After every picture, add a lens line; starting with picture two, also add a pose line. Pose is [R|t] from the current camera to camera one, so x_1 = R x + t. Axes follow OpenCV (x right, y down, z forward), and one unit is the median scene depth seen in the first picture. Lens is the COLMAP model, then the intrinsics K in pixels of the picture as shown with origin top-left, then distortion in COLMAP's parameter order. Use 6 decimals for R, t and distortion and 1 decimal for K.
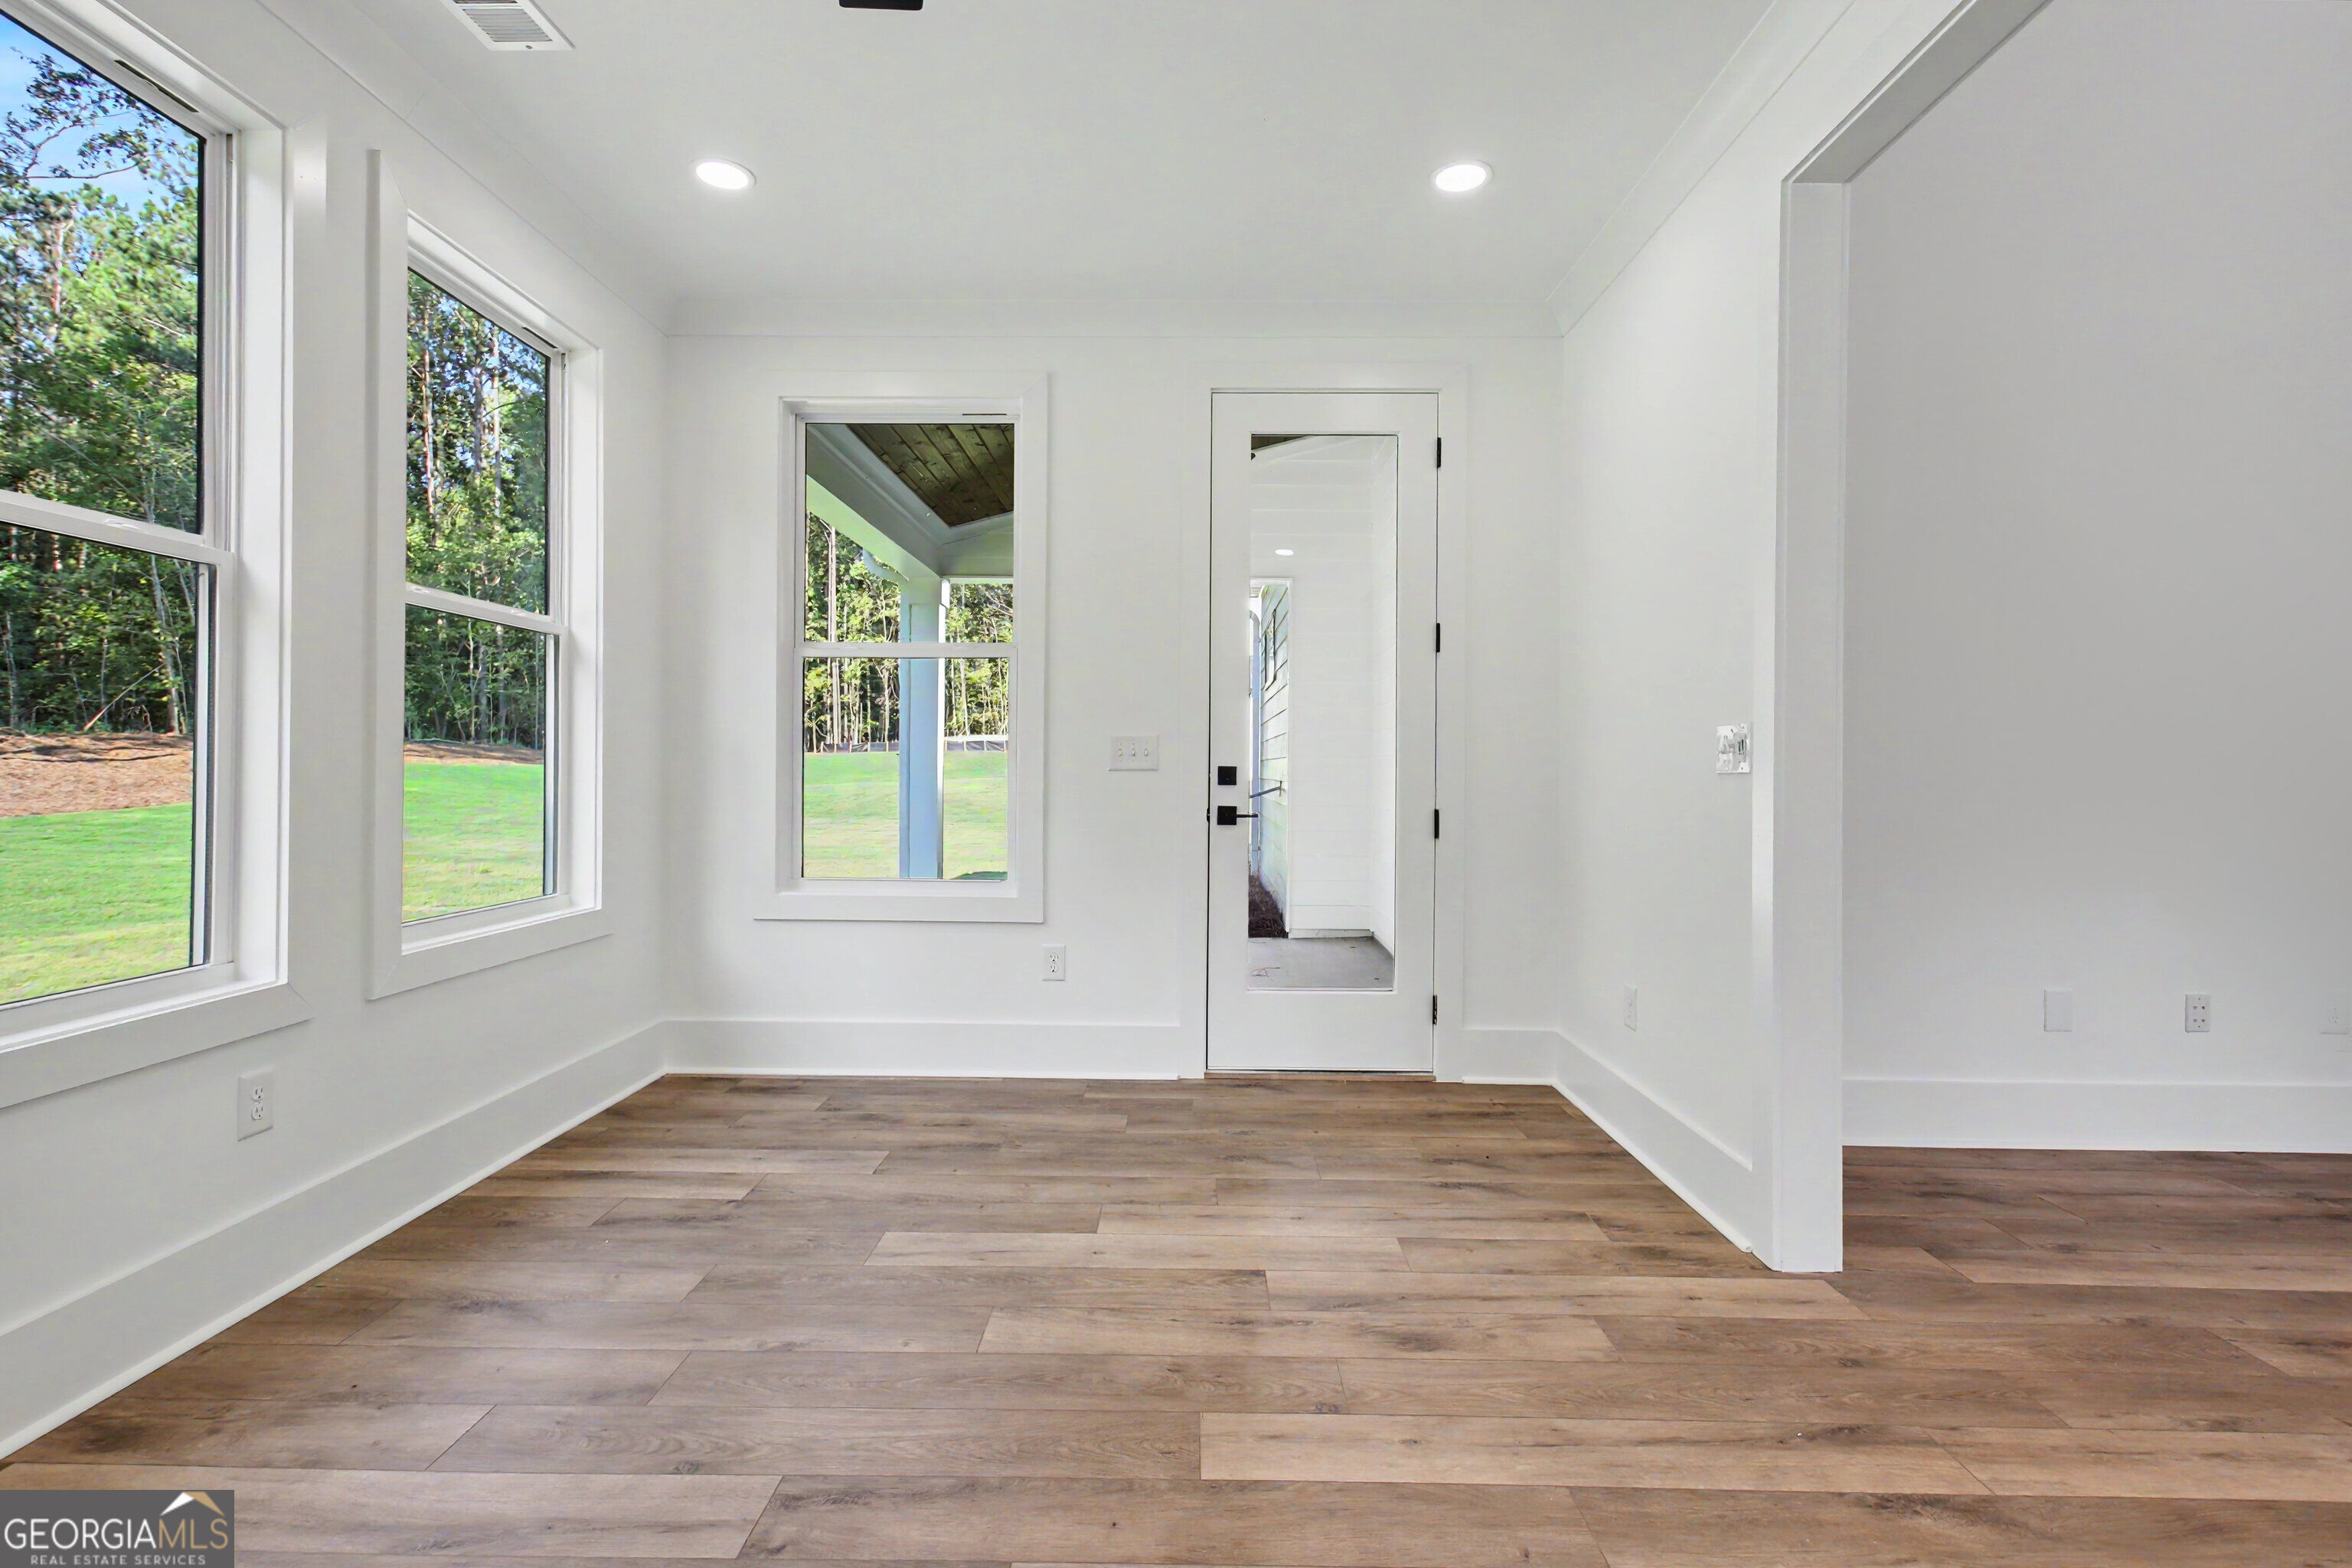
lens RADIAL K [[1095.6, 0, 1167.6], [0, 1095.6, 776.4], [0, 0, 1]] dist [0.006045, -0.000442]
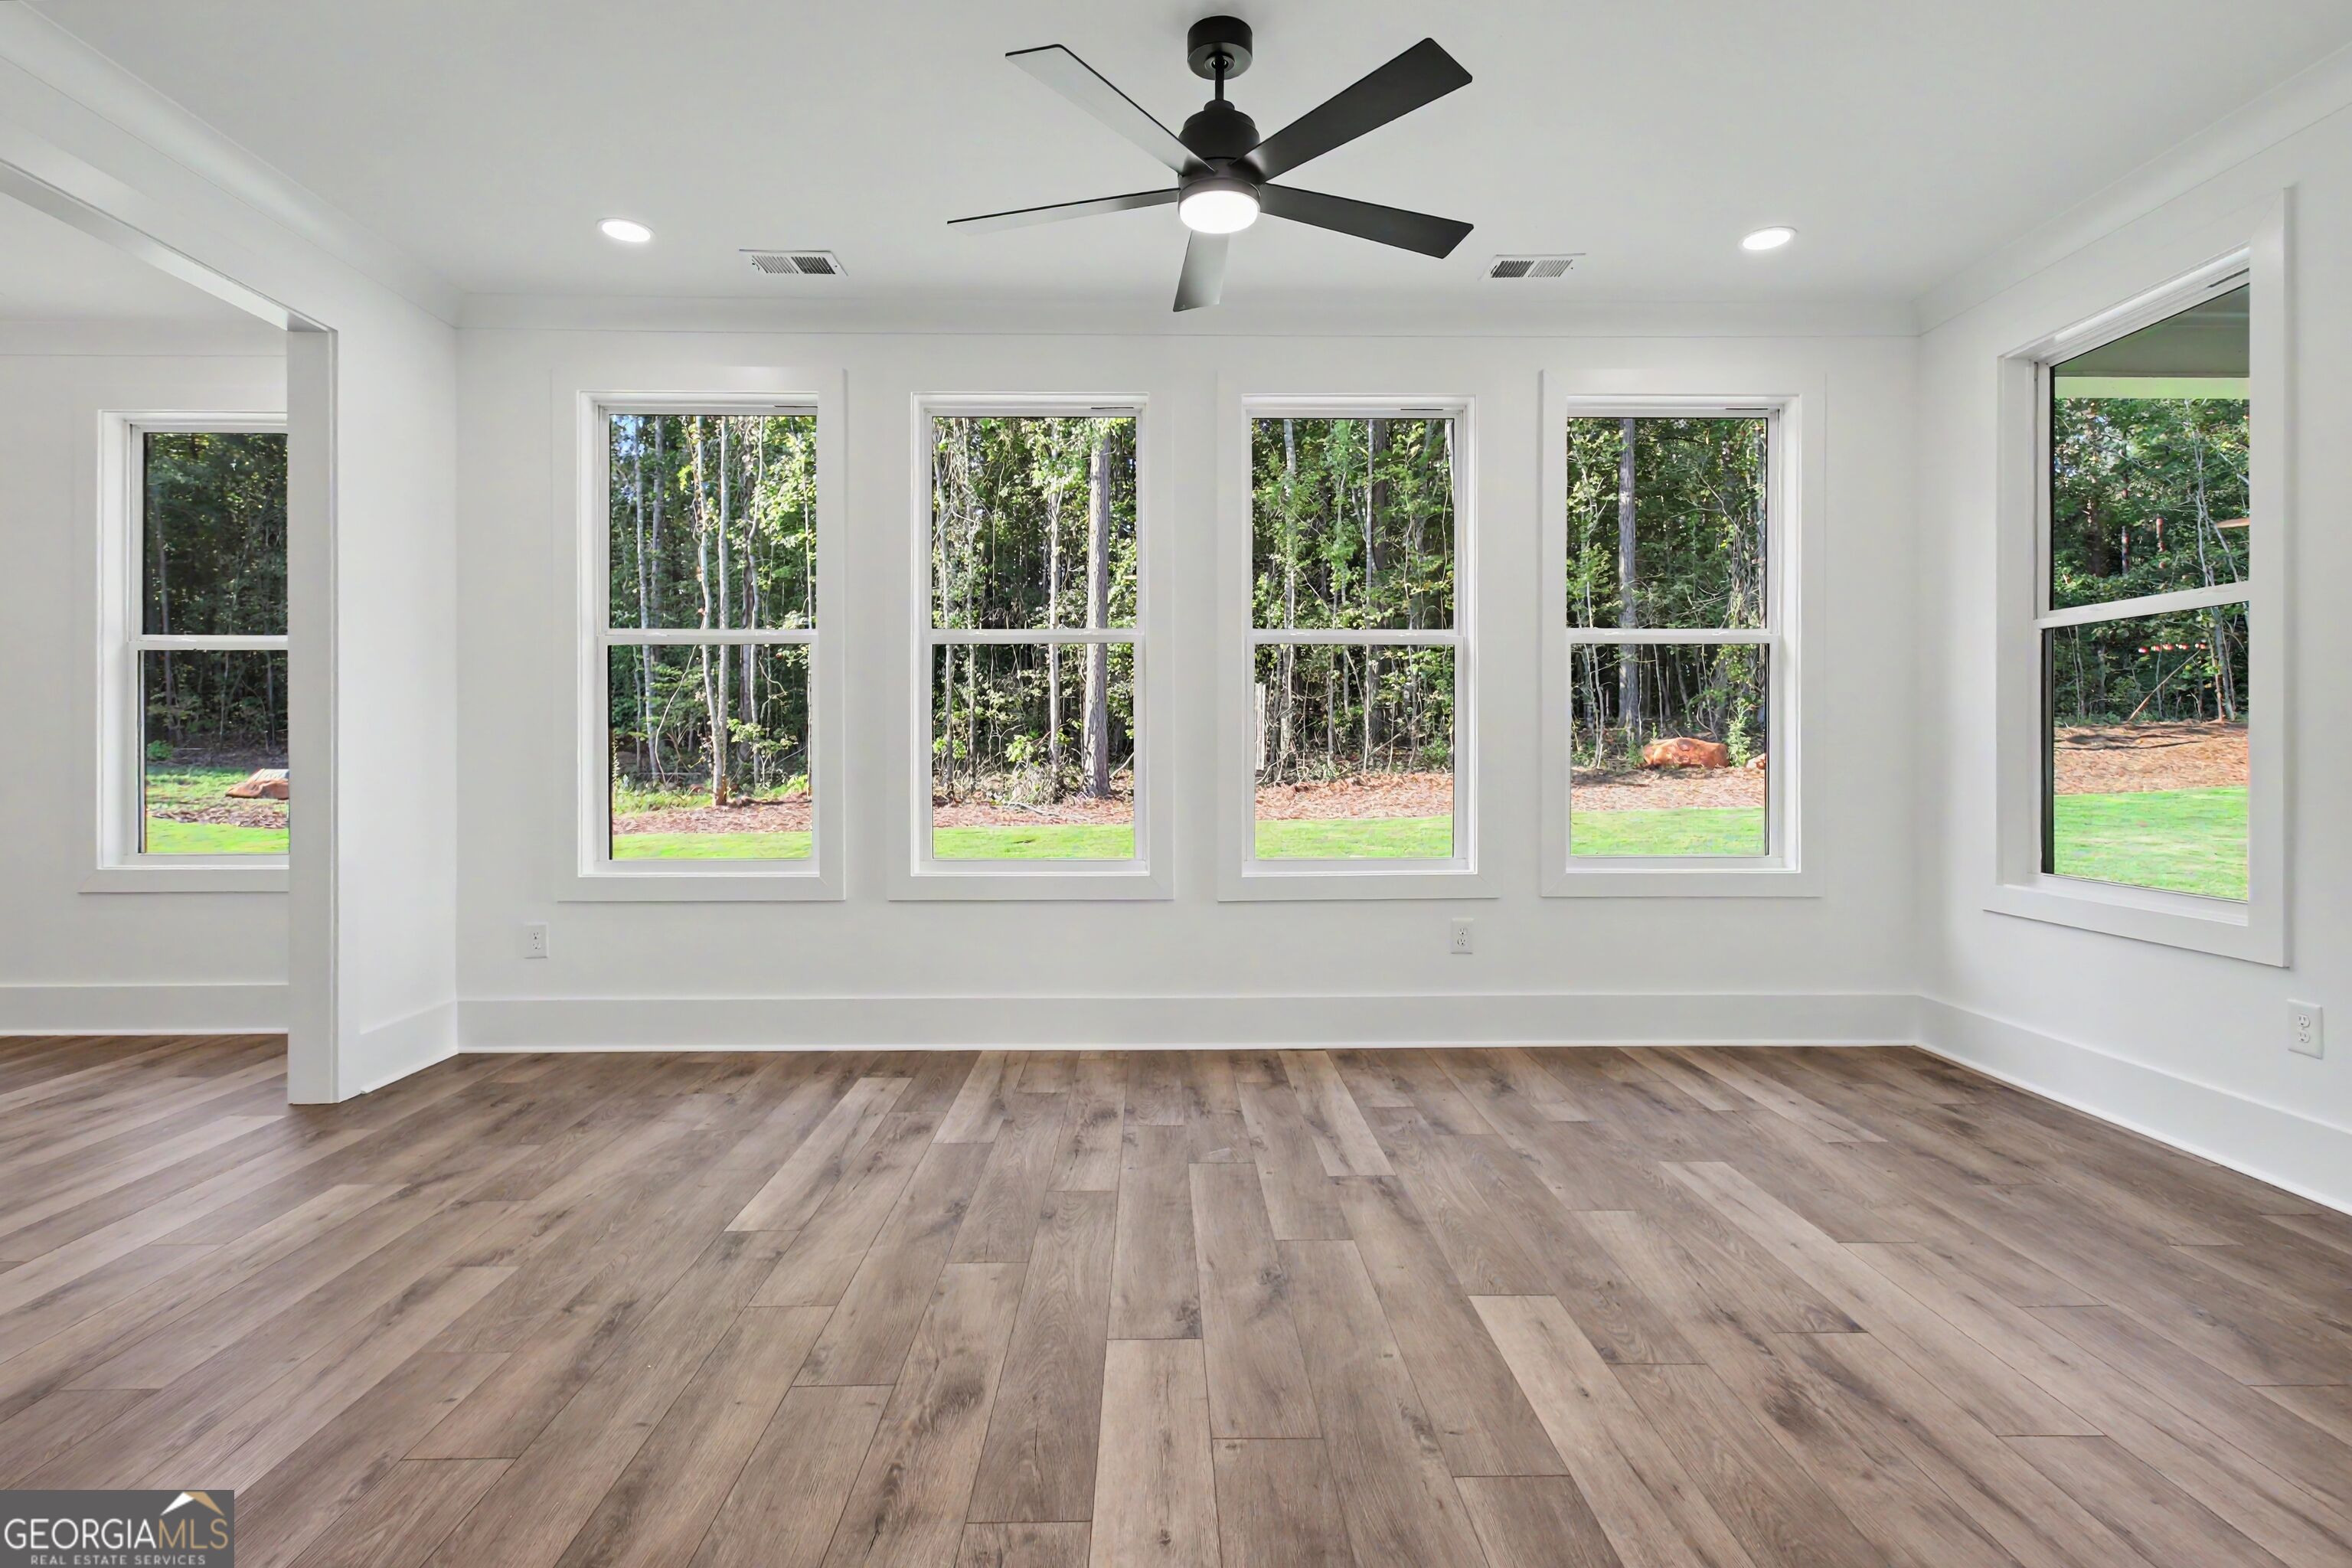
lens RADIAL K [[1124.7, 0, 1172.2], [0, 1124.7, 749.1], [0, 0, 1]] dist [0.004723, -0.000018]
pose [[0.031496, -0.009048, -0.999463, 0.786771], [-0.004051, 0.999950, -0.009180, 0.003797], [0.999496, 0.004338, 0.031458, 0.350556]]
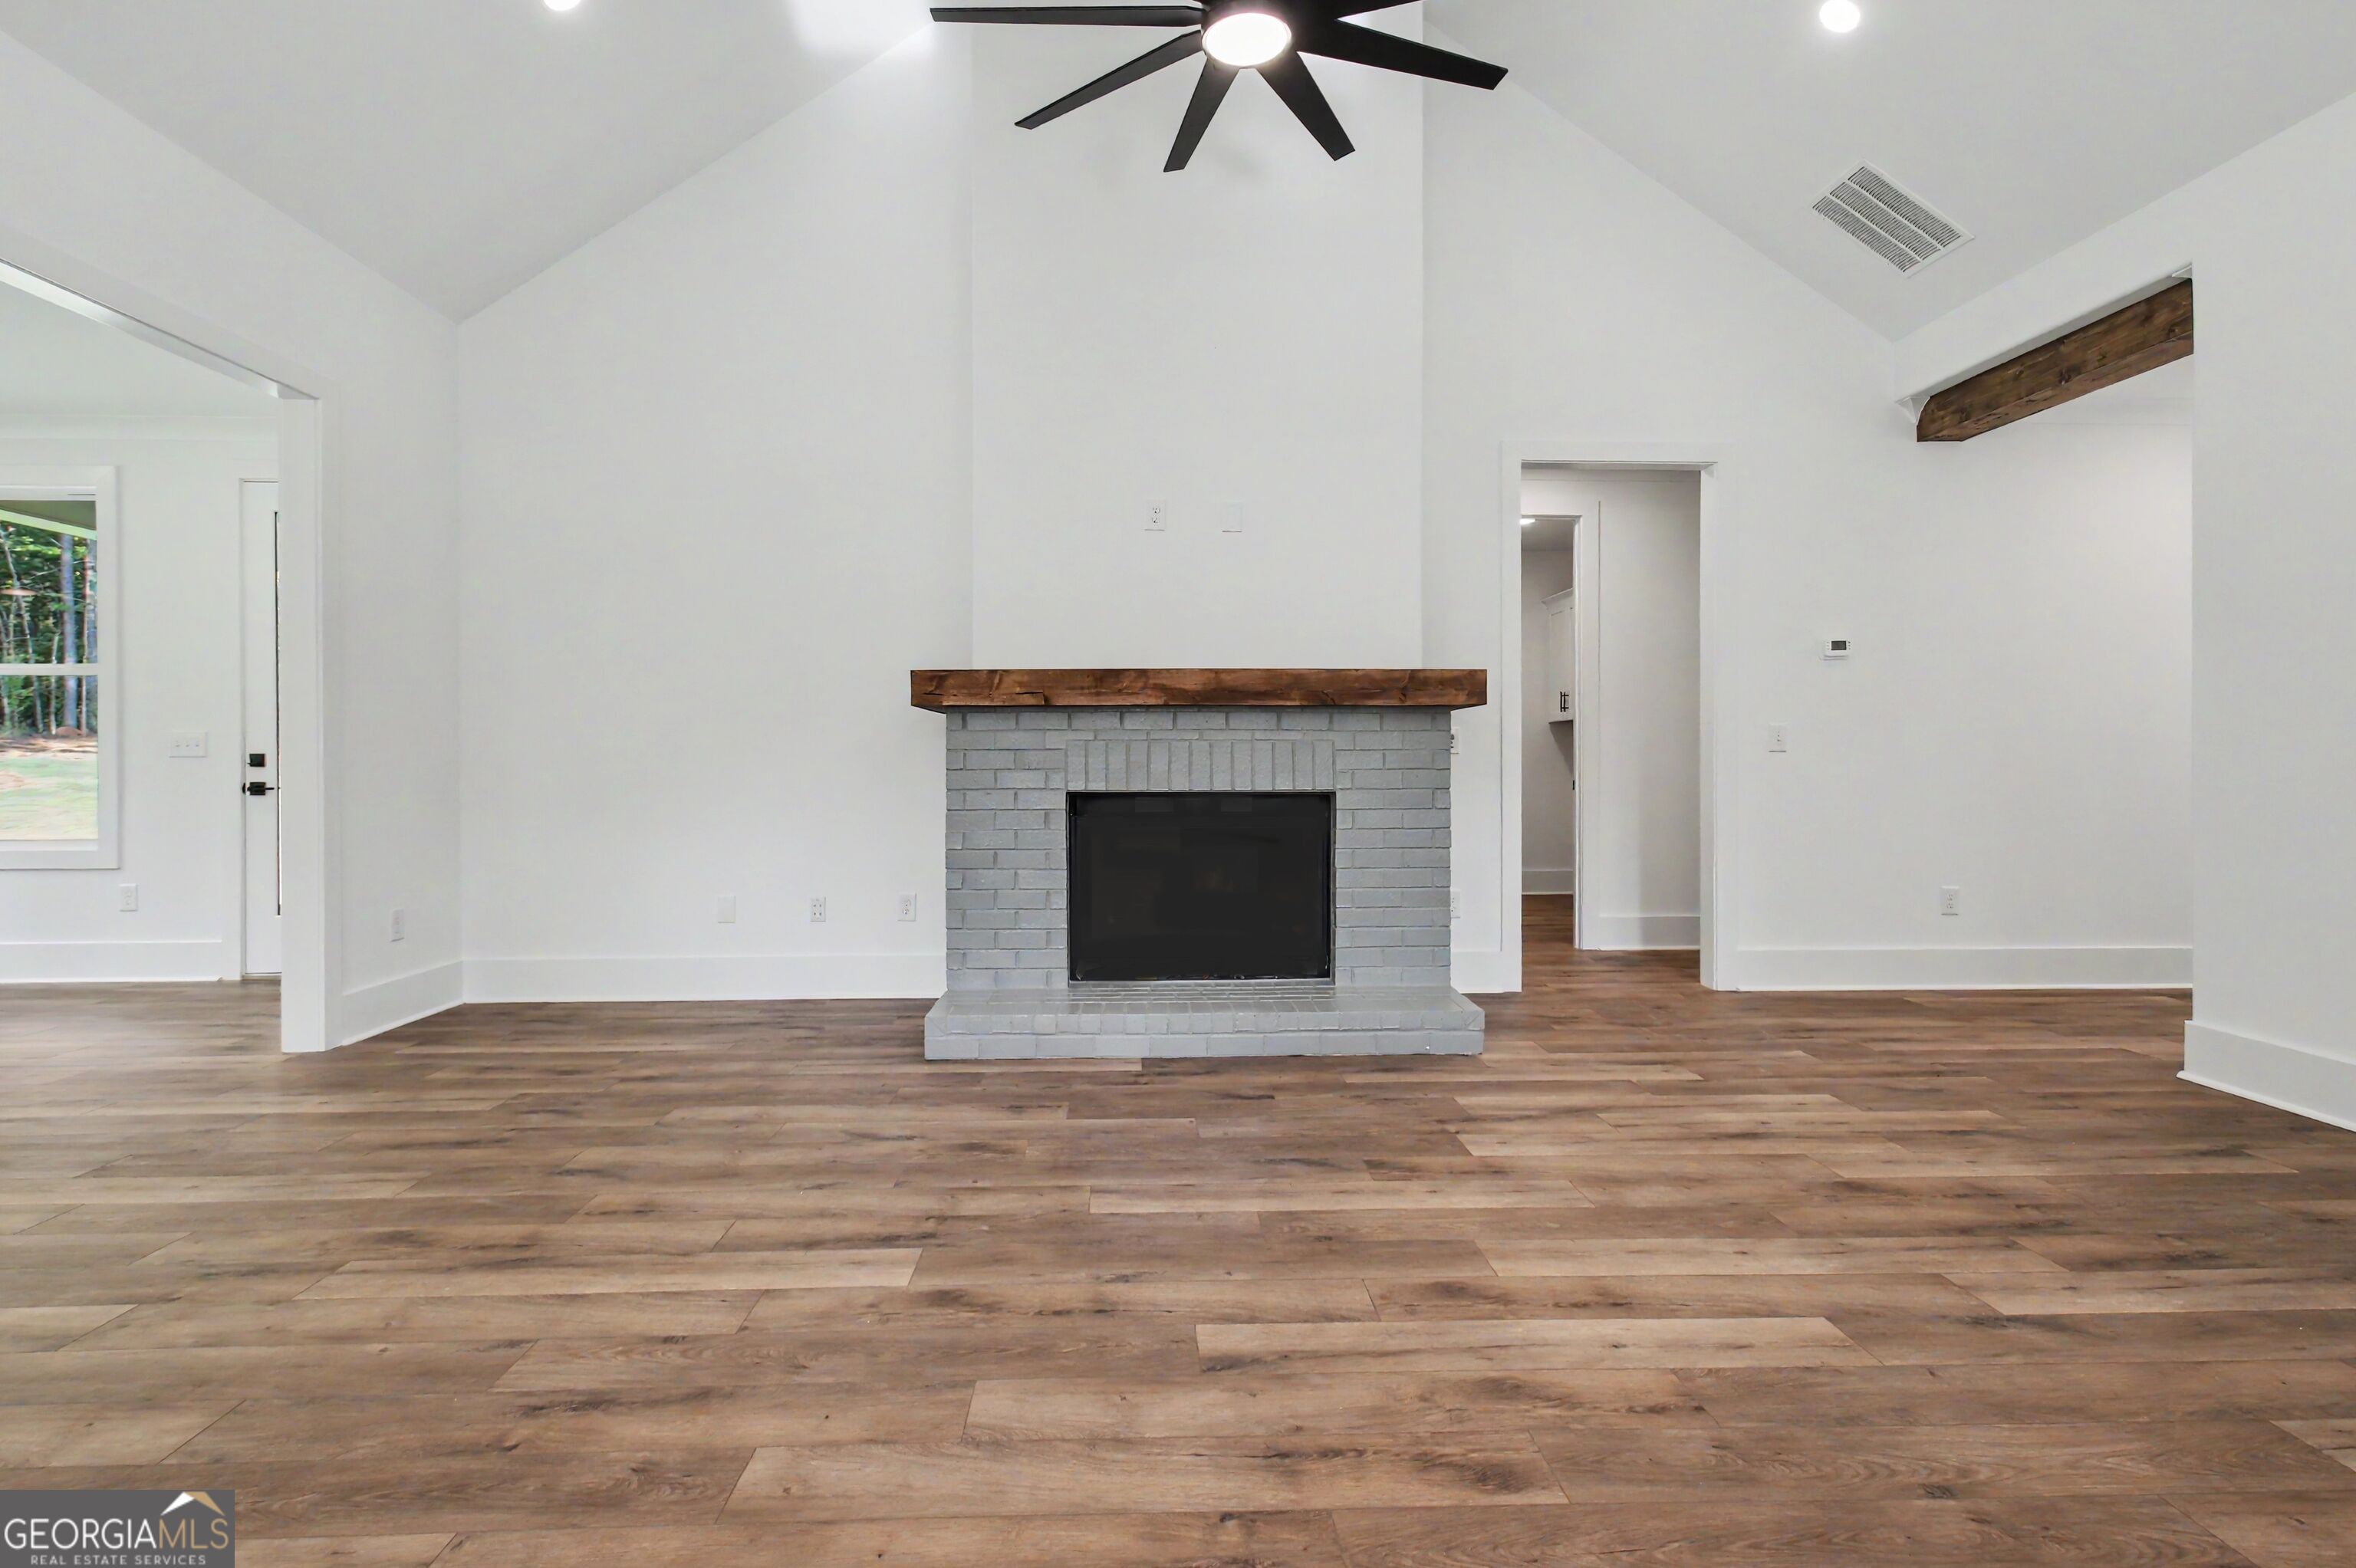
lens RADIAL K [[1148.1, 0, 1170.1], [0, 1148.1, 766.3], [0, 0, 1]] dist [0.005733, -0.000890]
pose [[0.998497, -0.010224, 0.053838, 1.495041], [0.010147, 0.999947, 0.001688, 0.022242], [-0.053852, -0.001139, 0.998548, -0.677171]]
